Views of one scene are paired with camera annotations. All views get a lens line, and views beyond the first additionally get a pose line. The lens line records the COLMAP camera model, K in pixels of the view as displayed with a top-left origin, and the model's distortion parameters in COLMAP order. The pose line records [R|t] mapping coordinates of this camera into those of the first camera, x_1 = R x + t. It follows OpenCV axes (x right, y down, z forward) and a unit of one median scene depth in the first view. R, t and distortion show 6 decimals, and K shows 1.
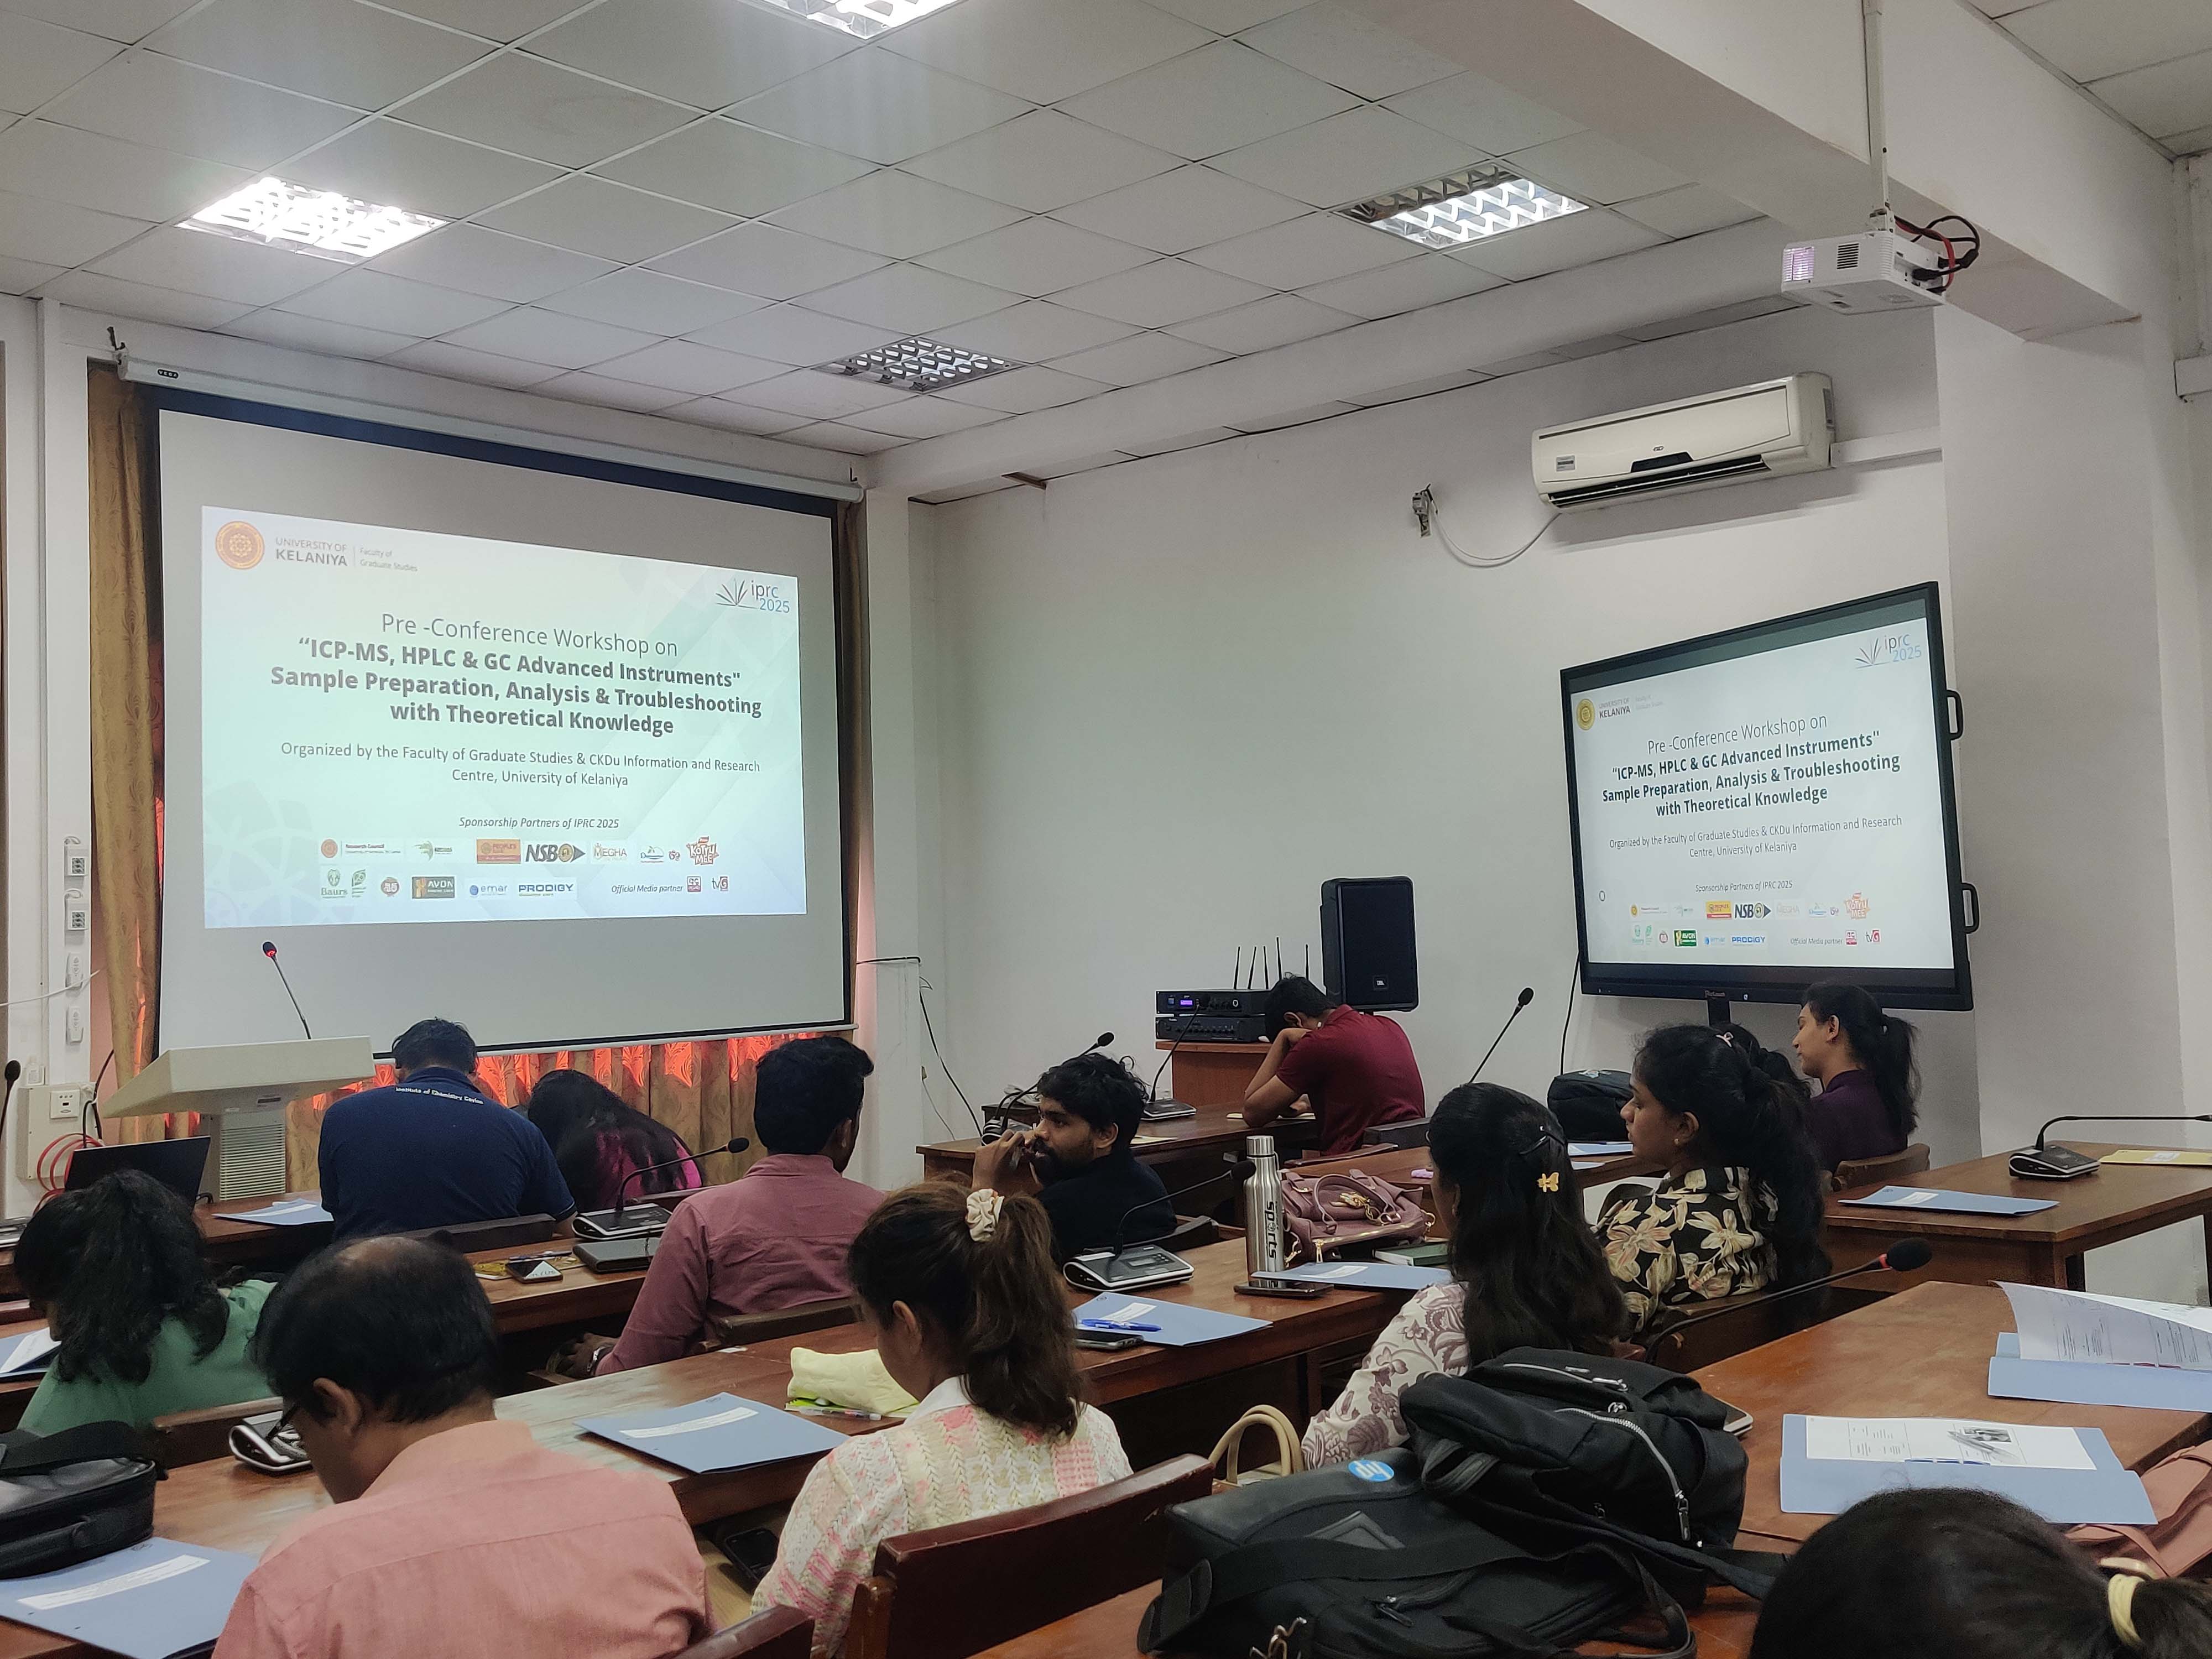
lens RADIAL K [[2094.6, 0, 1090.0], [0, 2094.6, 794.6], [0, 0, 1]] dist [0.019488, 0.000000]
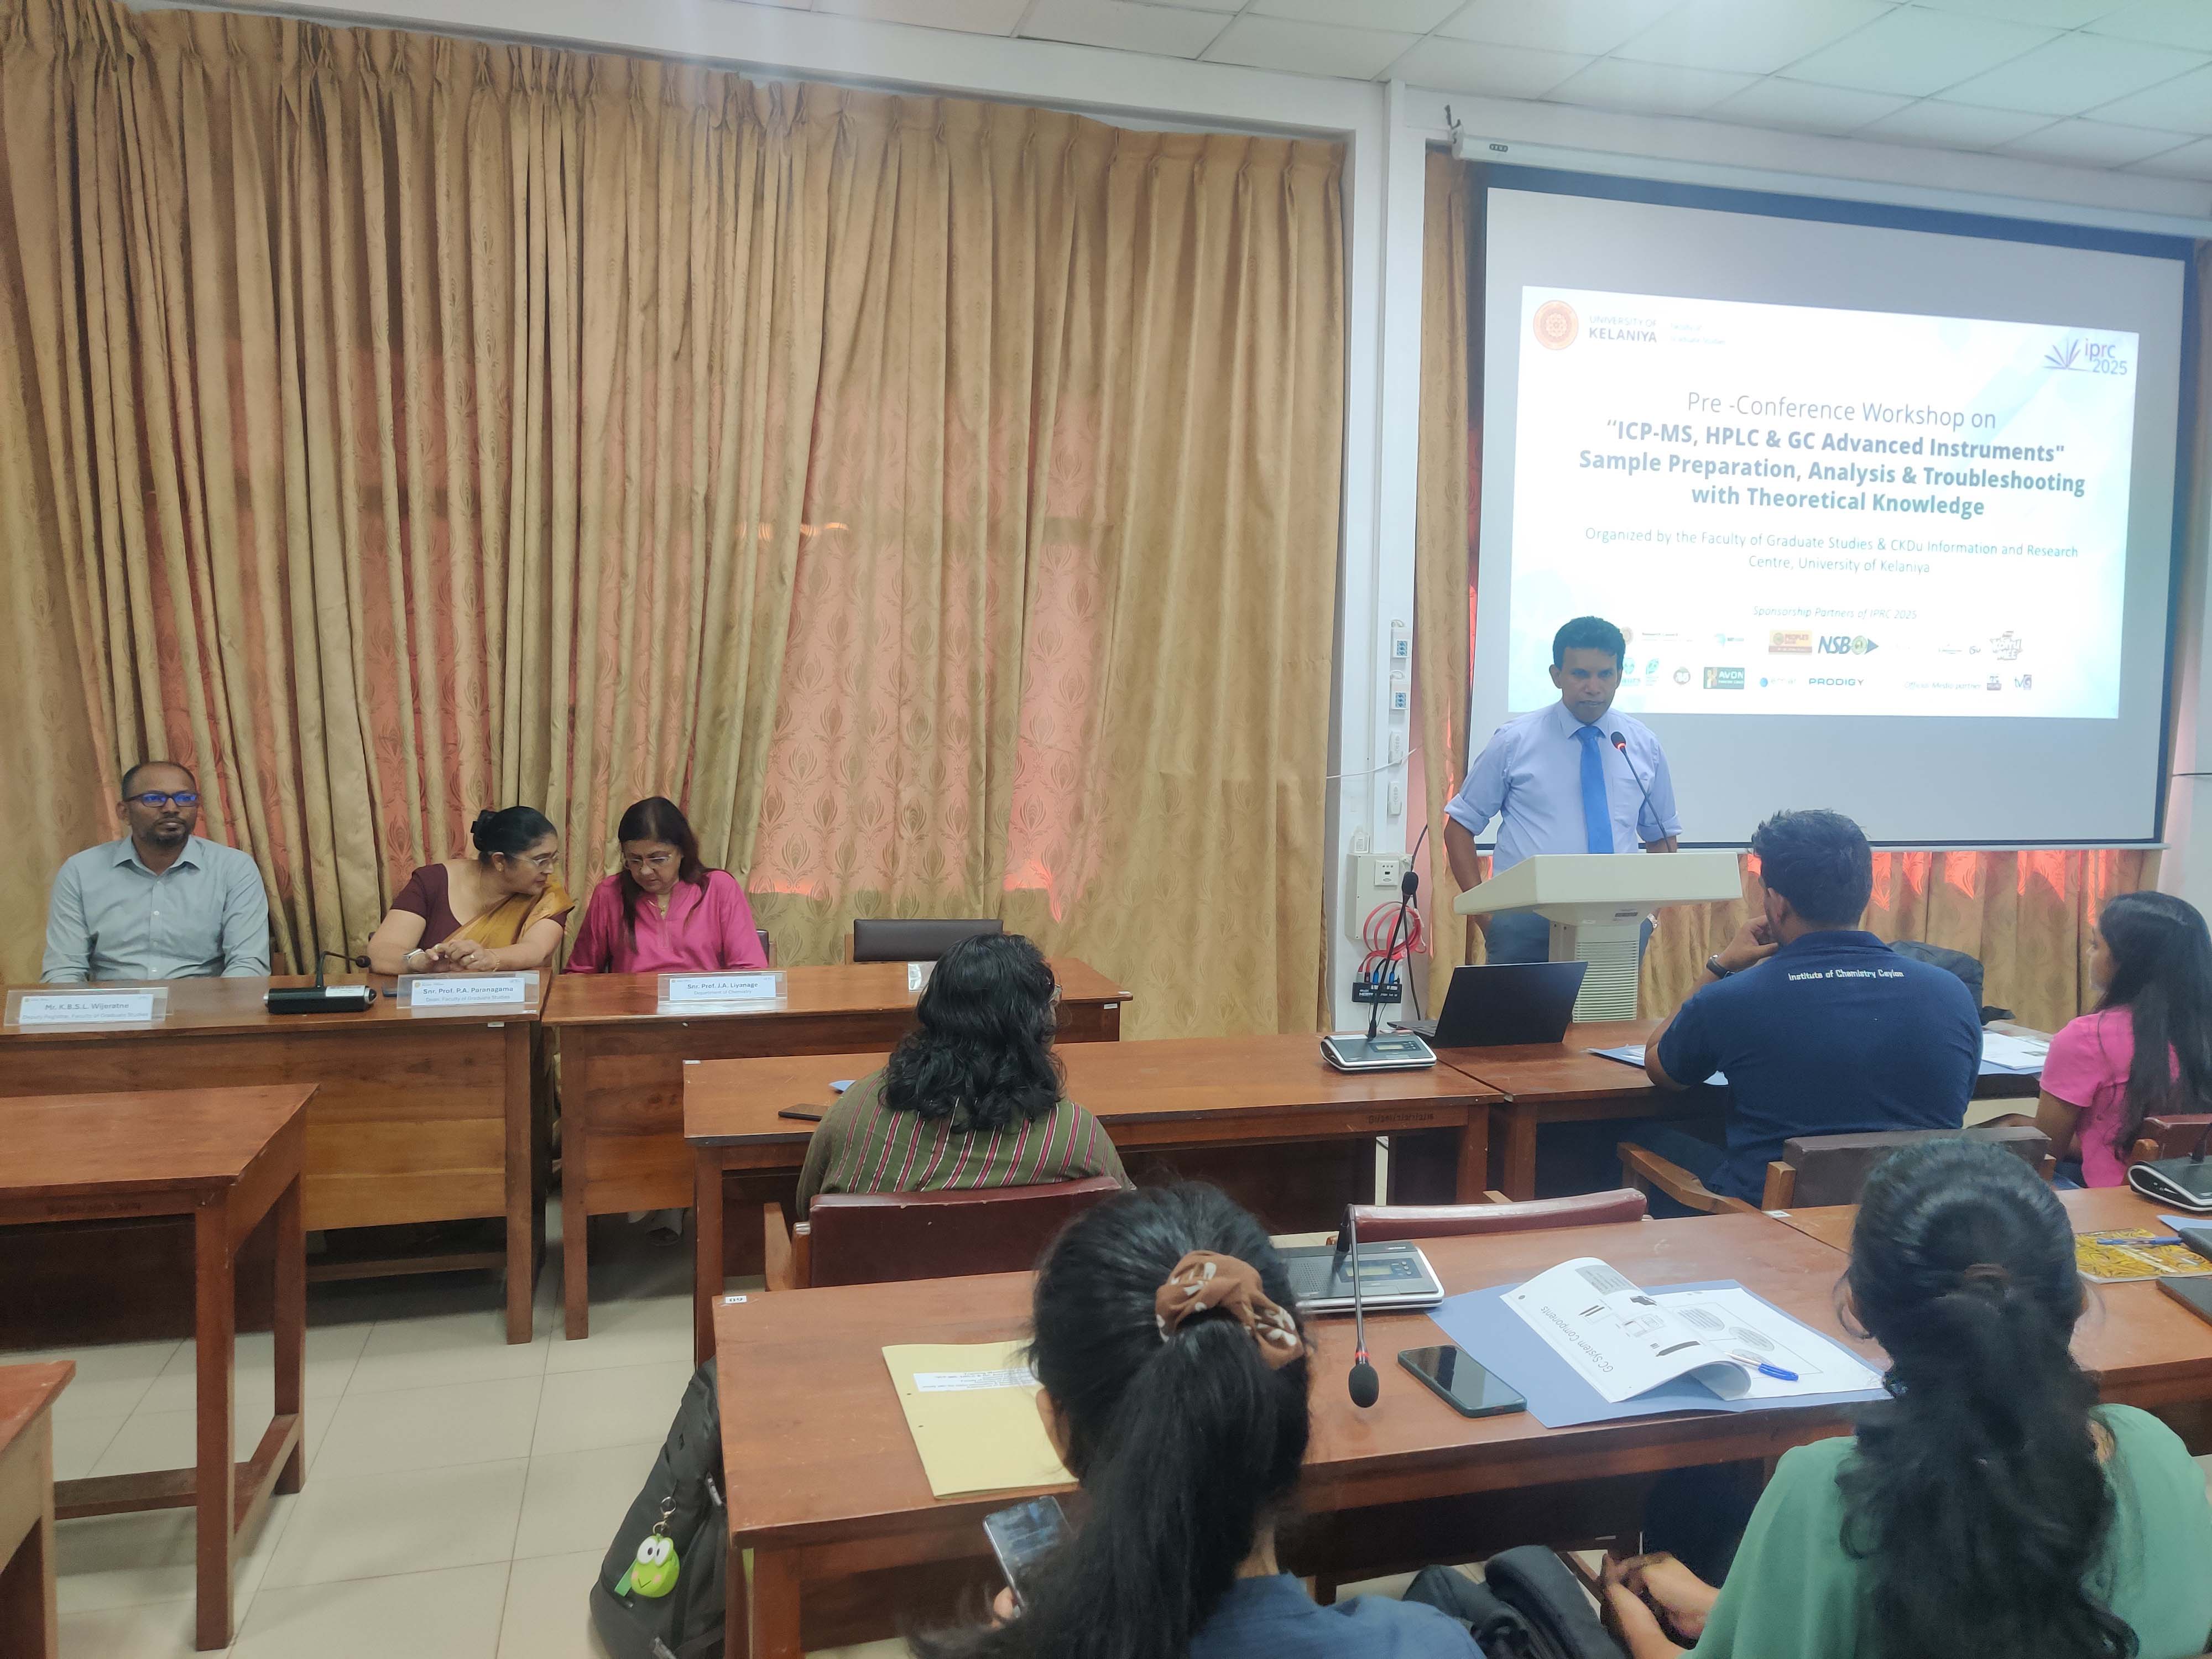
lens RADIAL K [[1638.2, 0, 1123.9], [0, 1638.2, 816.7], [0, 0, 1]] dist [0.012505, 0.023497]
pose [[0.851843, 0.081624, -0.517398, -0.149116], [-0.008580, 0.989826, 0.142026, 0.001989], [0.523727, -0.116545, 0.843876, 0.201487]]
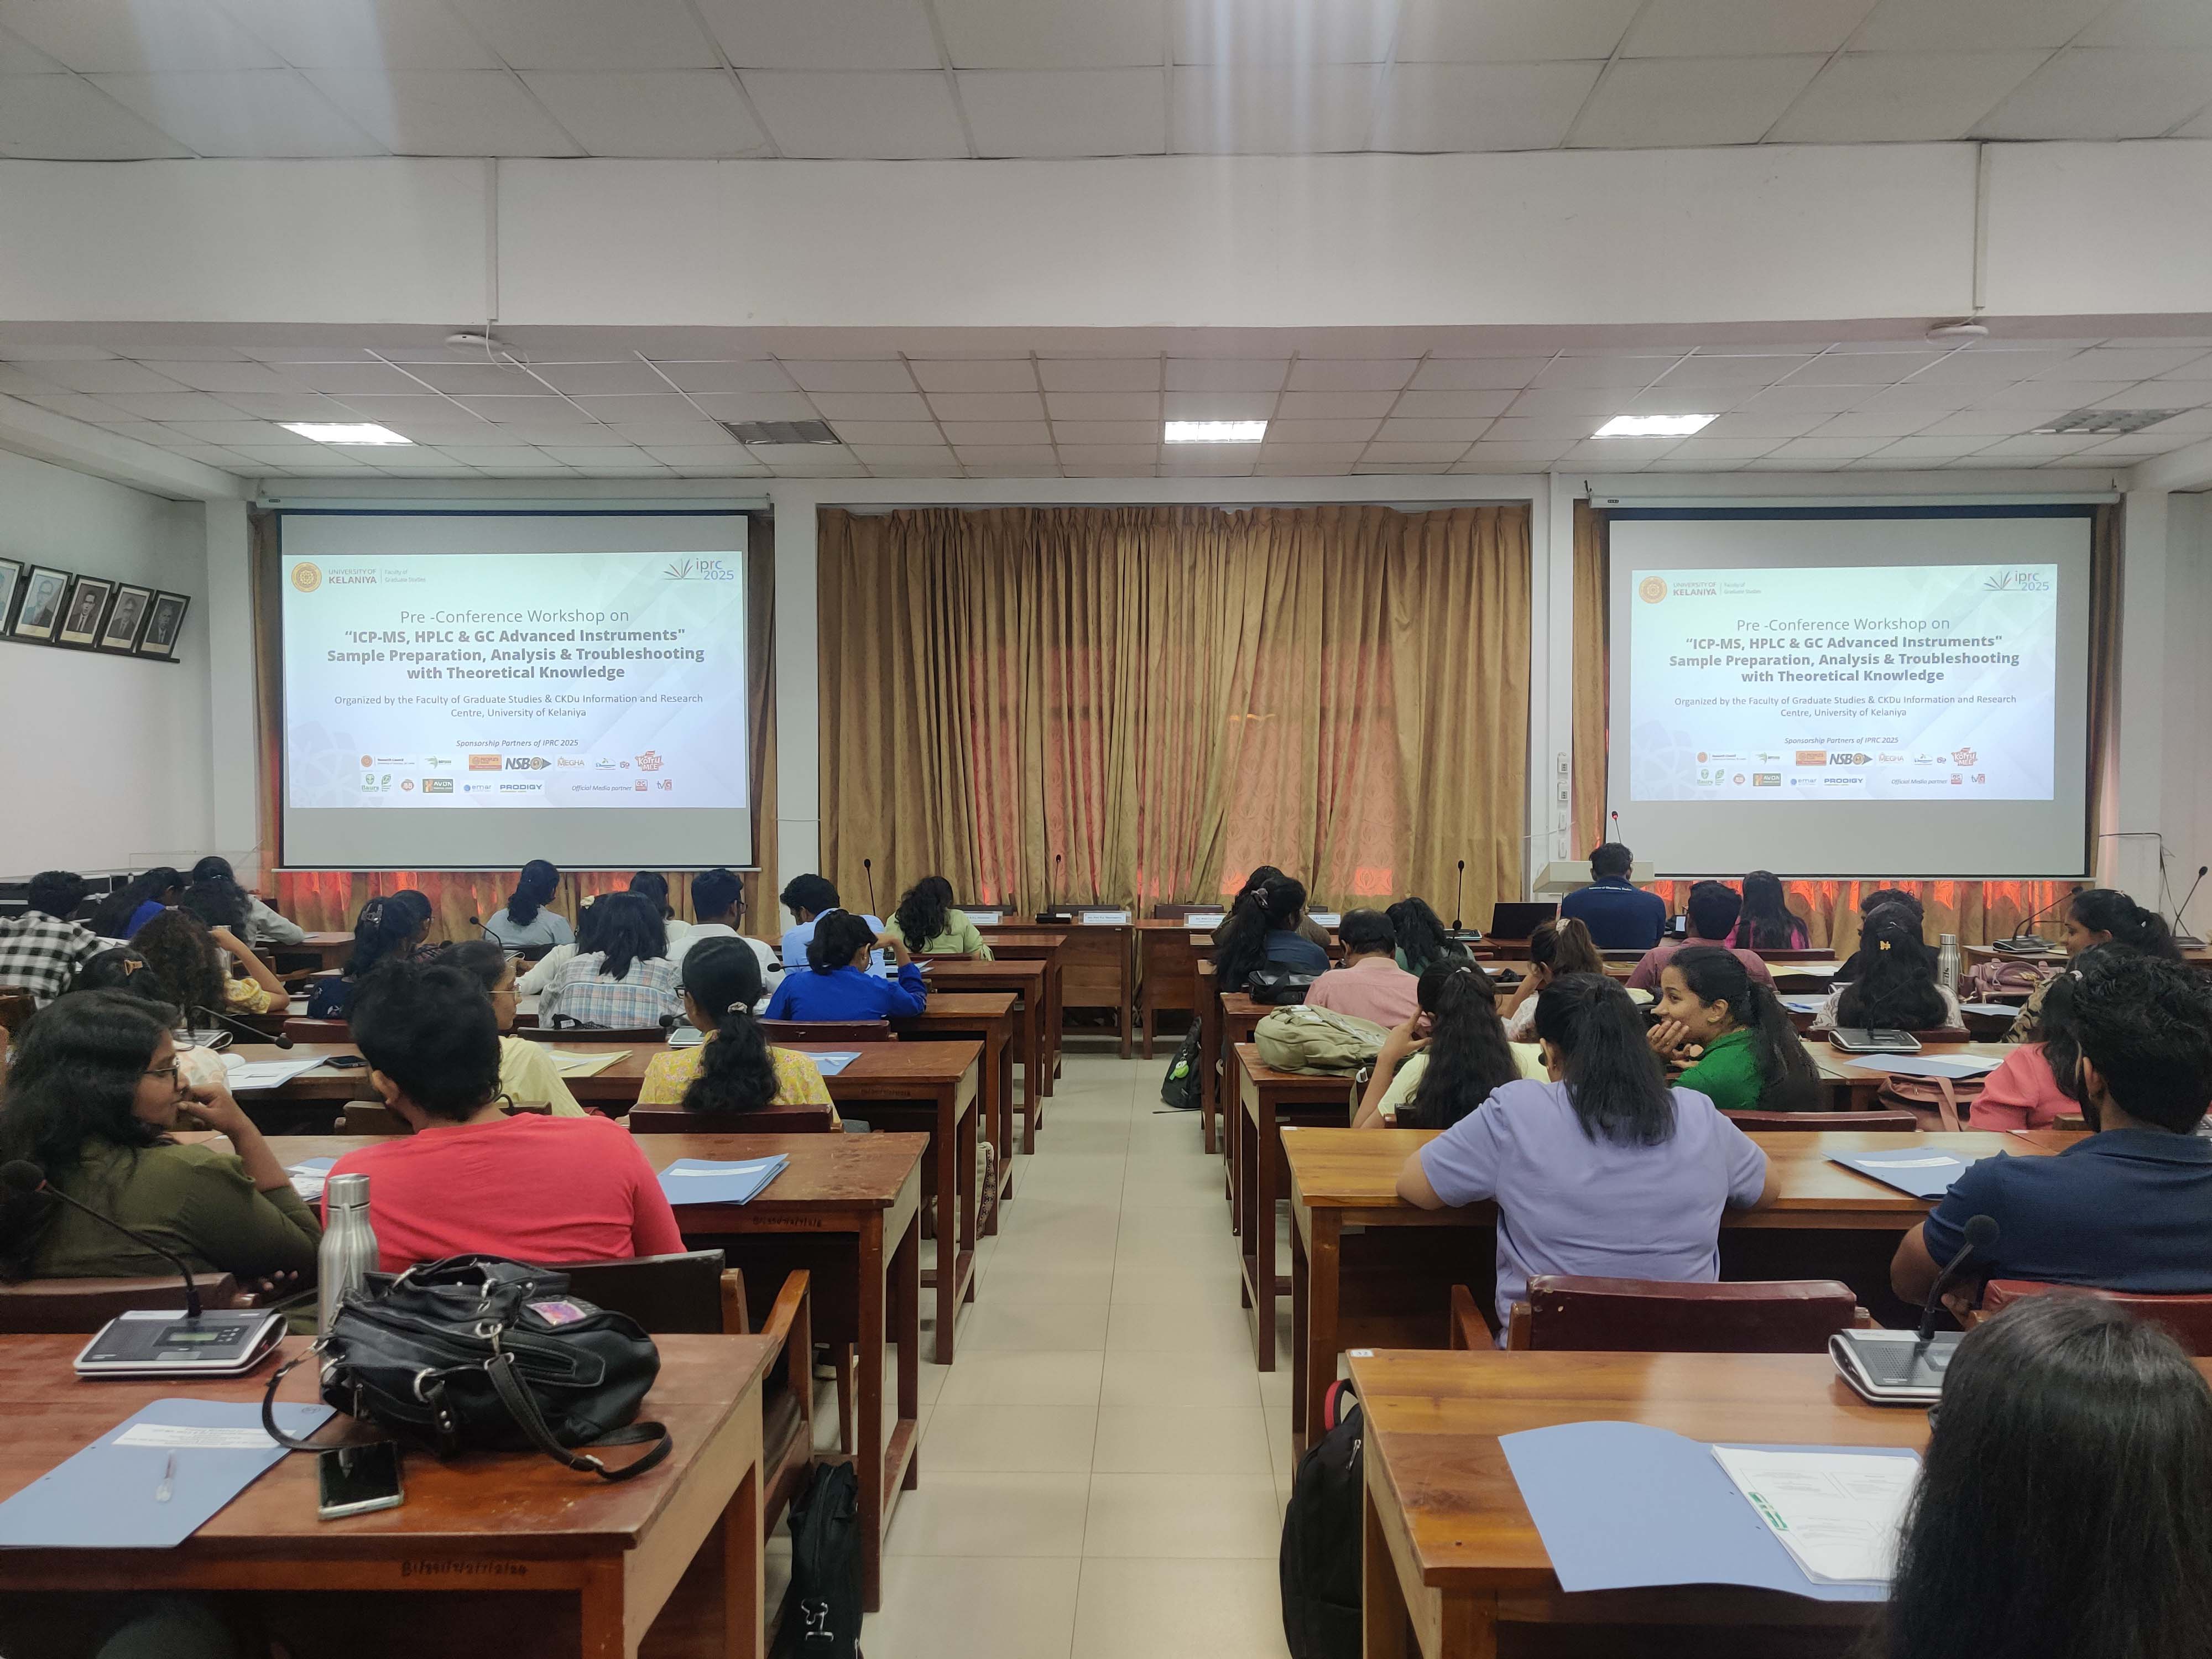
lens RADIAL K [[1652.0, 0, 1138.1], [0, 1652.0, 847.2], [0, 0, 1]] dist [0.036404, -0.018739]
pose [[0.664564, 0.049739, -0.745574, 0.353255], [0.027008, 0.995531, 0.090488, -0.036871], [0.746743, -0.080272, 0.660251, -0.274390]]
